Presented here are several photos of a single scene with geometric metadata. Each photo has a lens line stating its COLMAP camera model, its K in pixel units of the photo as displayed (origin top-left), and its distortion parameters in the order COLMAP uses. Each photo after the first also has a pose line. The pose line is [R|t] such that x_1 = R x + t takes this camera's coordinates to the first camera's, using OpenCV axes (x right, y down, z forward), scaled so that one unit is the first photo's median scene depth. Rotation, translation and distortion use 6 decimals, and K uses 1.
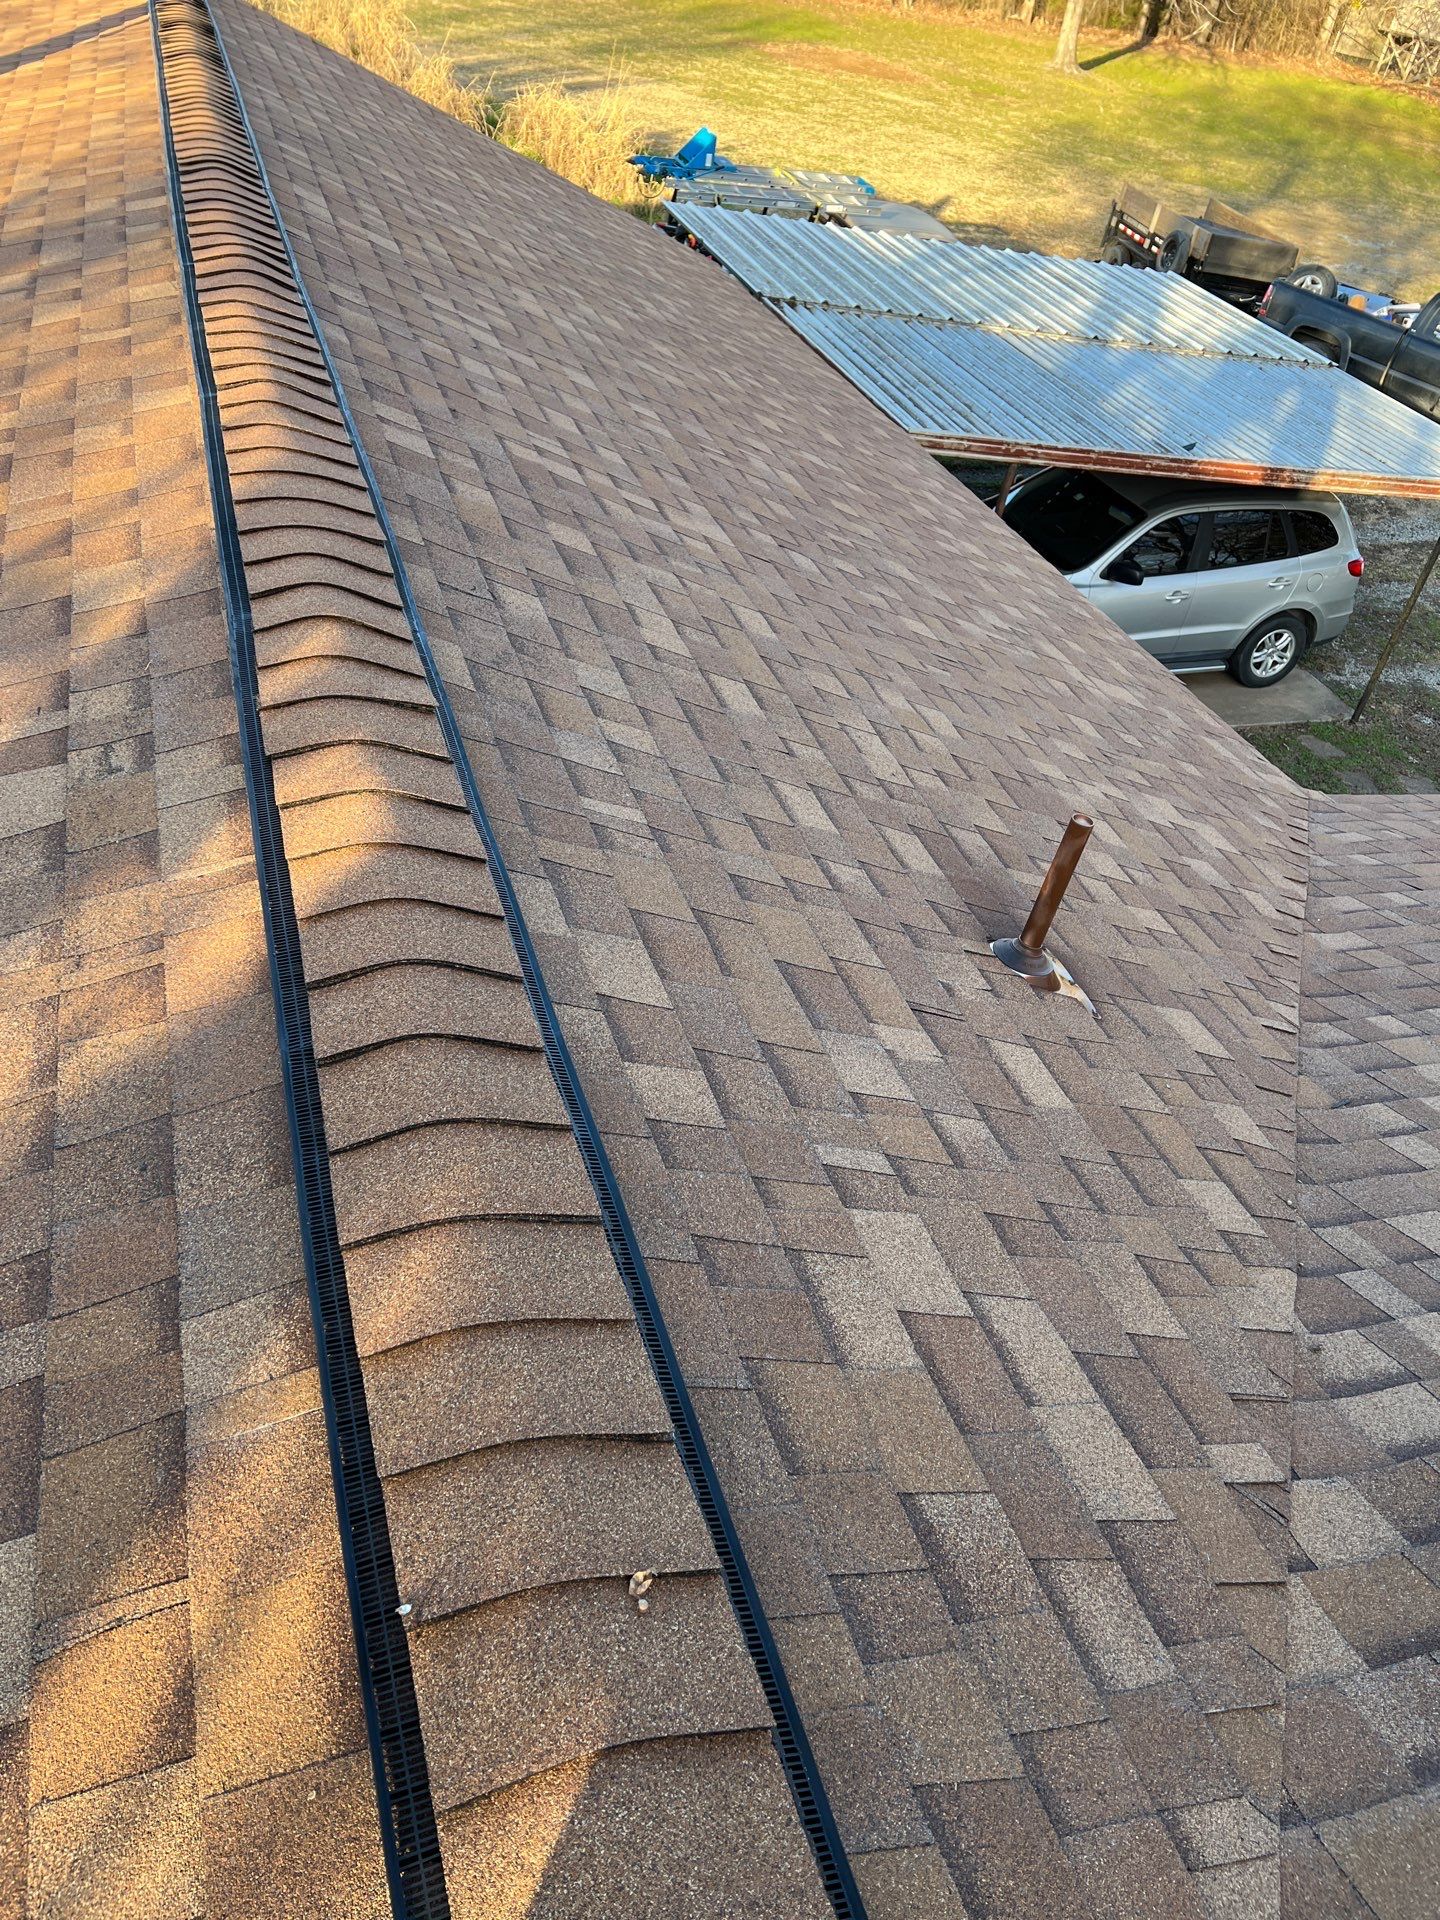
lens RADIAL K [[1438.2, 0, 719.8], [0, 1438.2, 954.4], [0, 0, 1]] dist [0.056222, -0.056820]
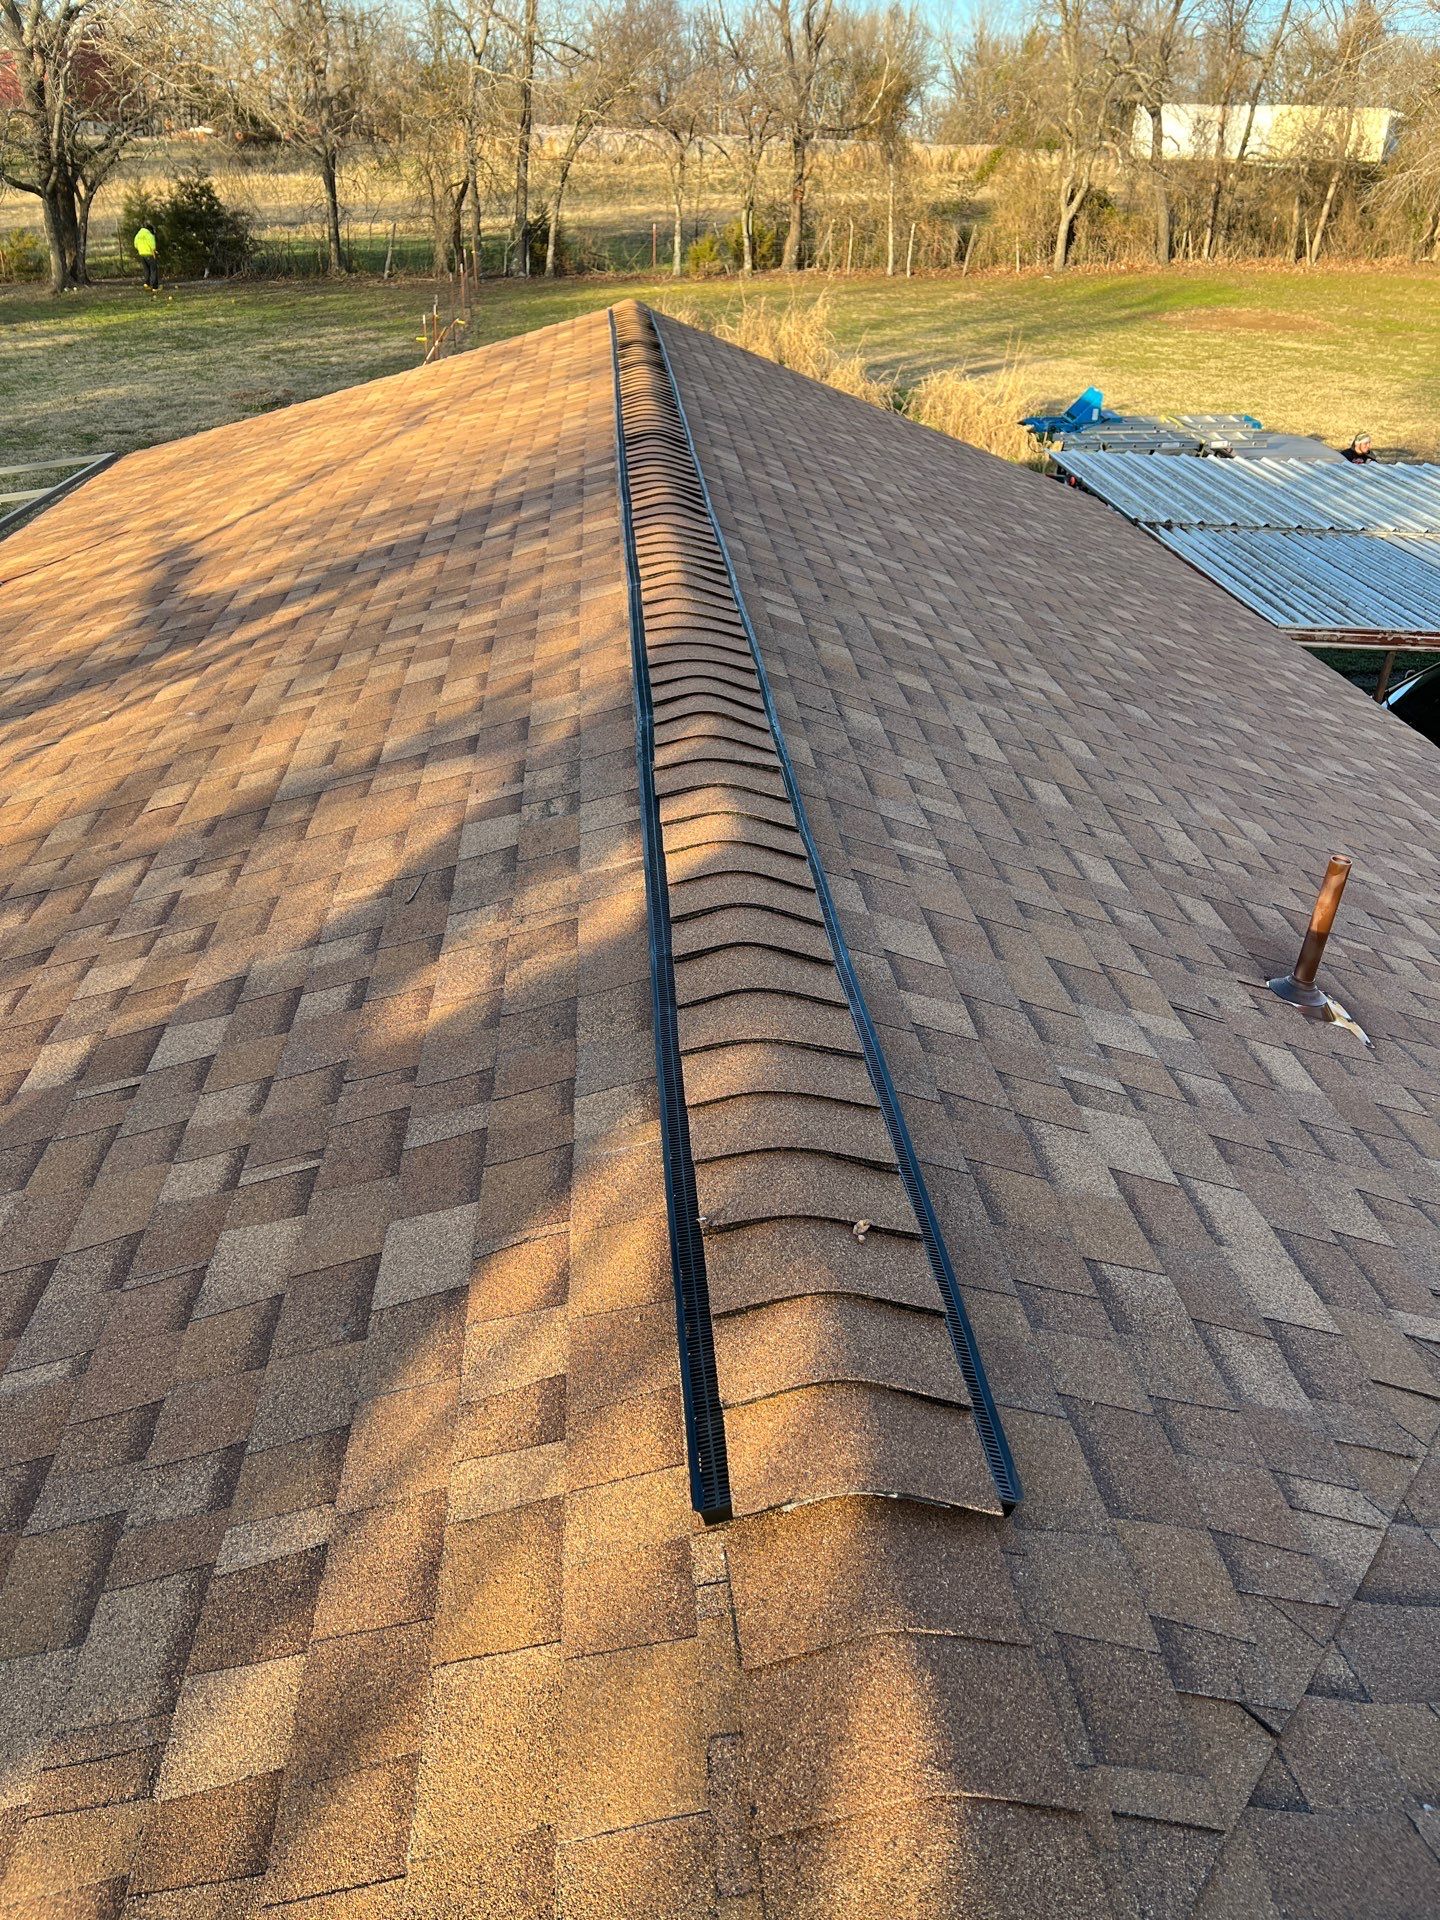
lens RADIAL K [[1436.6, 0, 728.2], [0, 1436.6, 969.4], [0, 0, 1]] dist [0.059662, -0.062001]
pose [[0.964358, -0.000389, -0.264599, 0.069721], [-0.039977, 0.988306, -0.147152, 0.140679], [0.261562, 0.152485, 0.953066, -0.155041]]
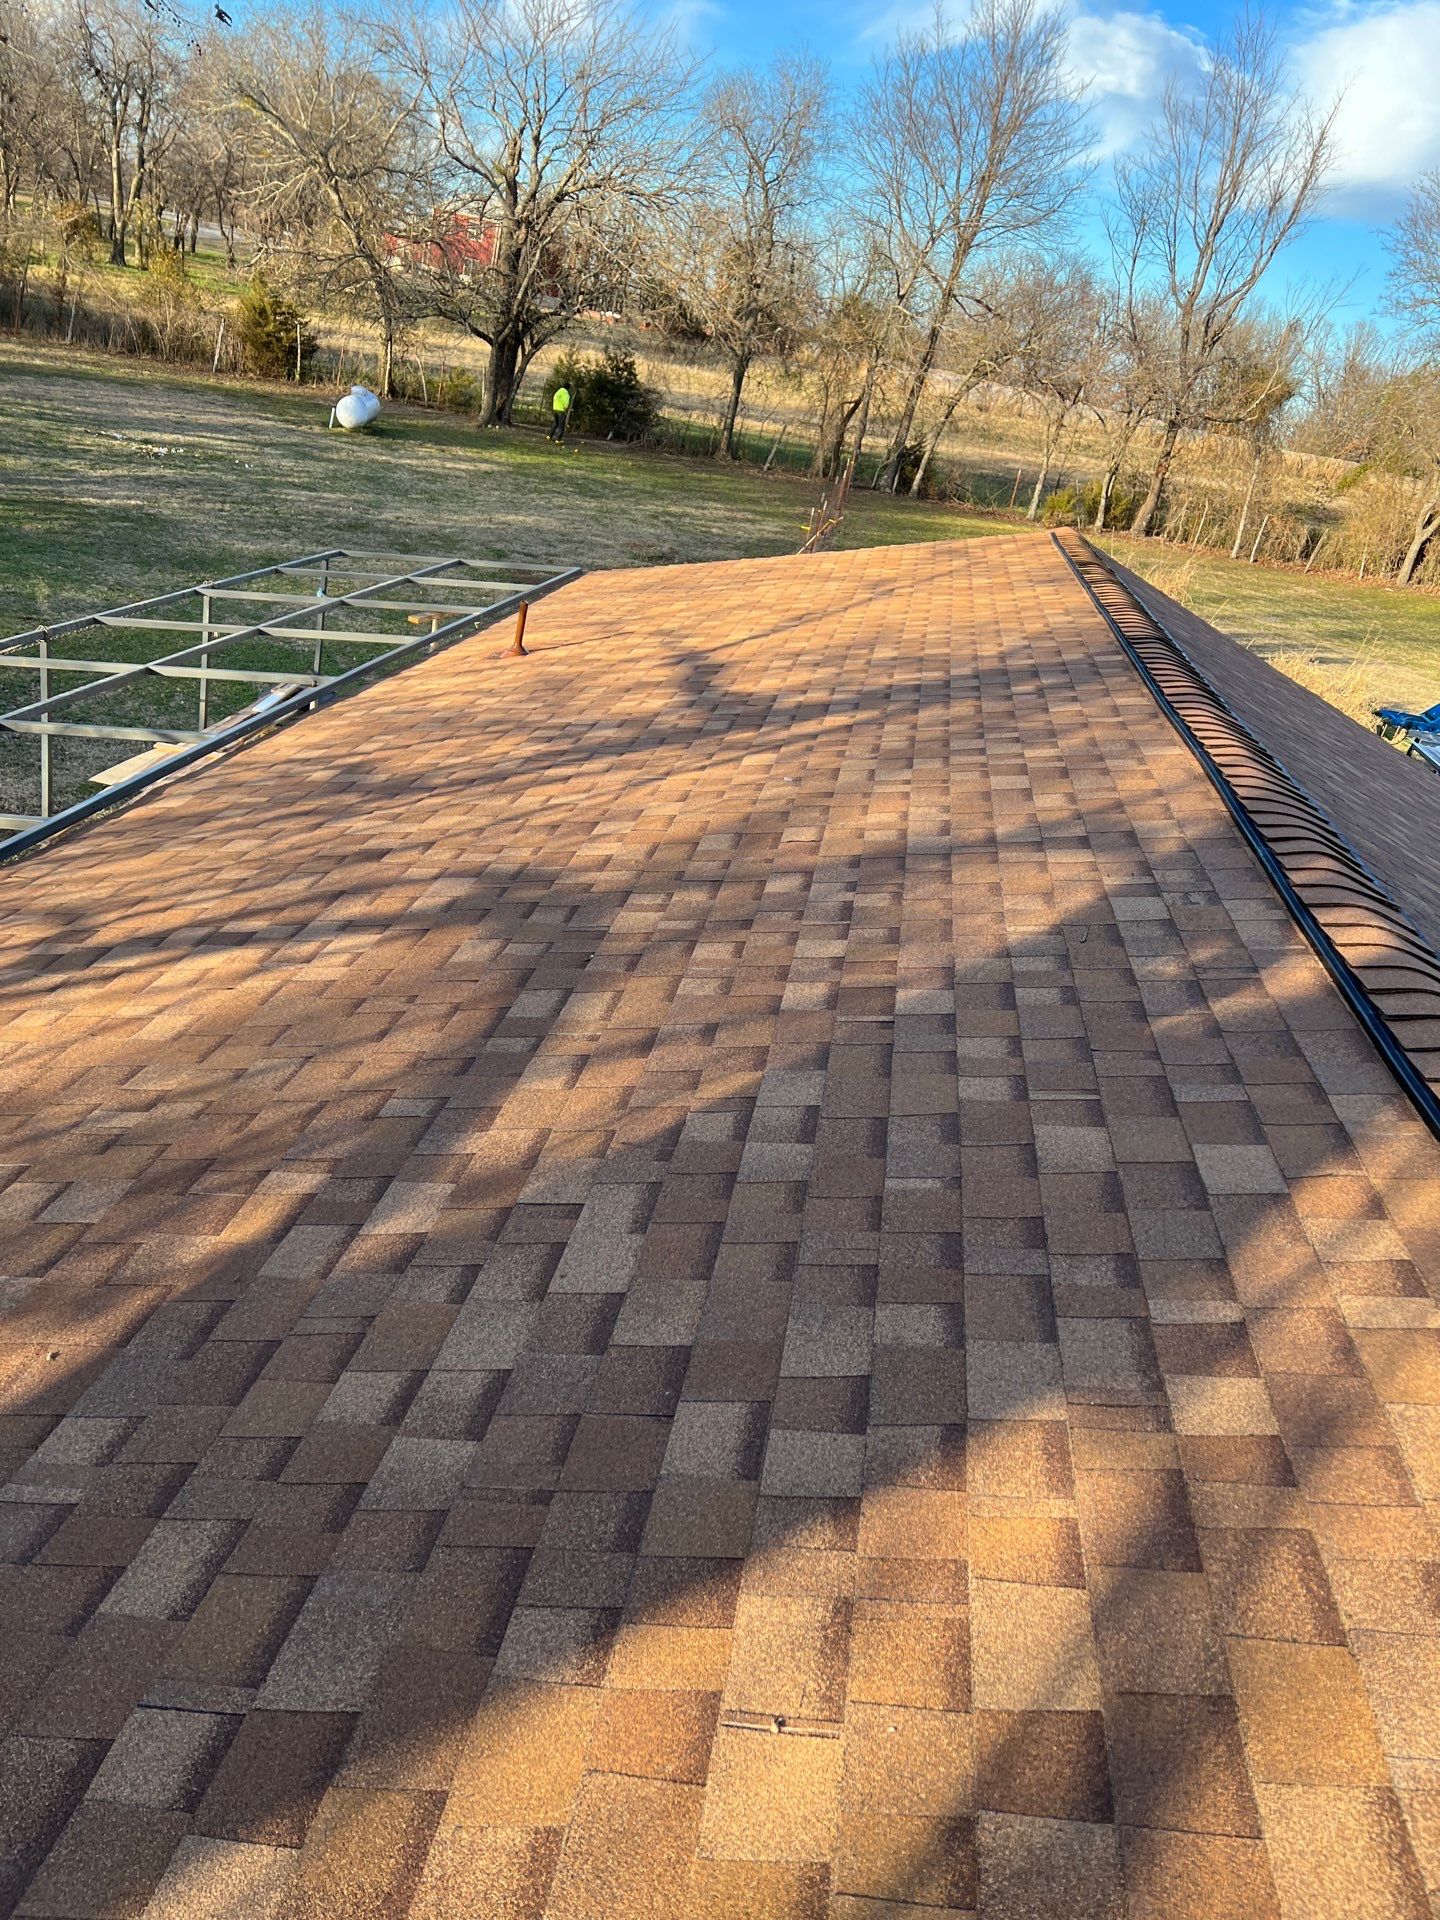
lens RADIAL K [[1457.1, 0, 758.2], [0, 1457.1, 970.0], [0, 0, 1]] dist [0.053406, -0.051999]
pose [[0.907421, 0.182297, -0.378622, -0.149491], [-0.293132, 0.920185, -0.259487, 0.339844], [0.301099, 0.346451, 0.888432, -0.386988]]
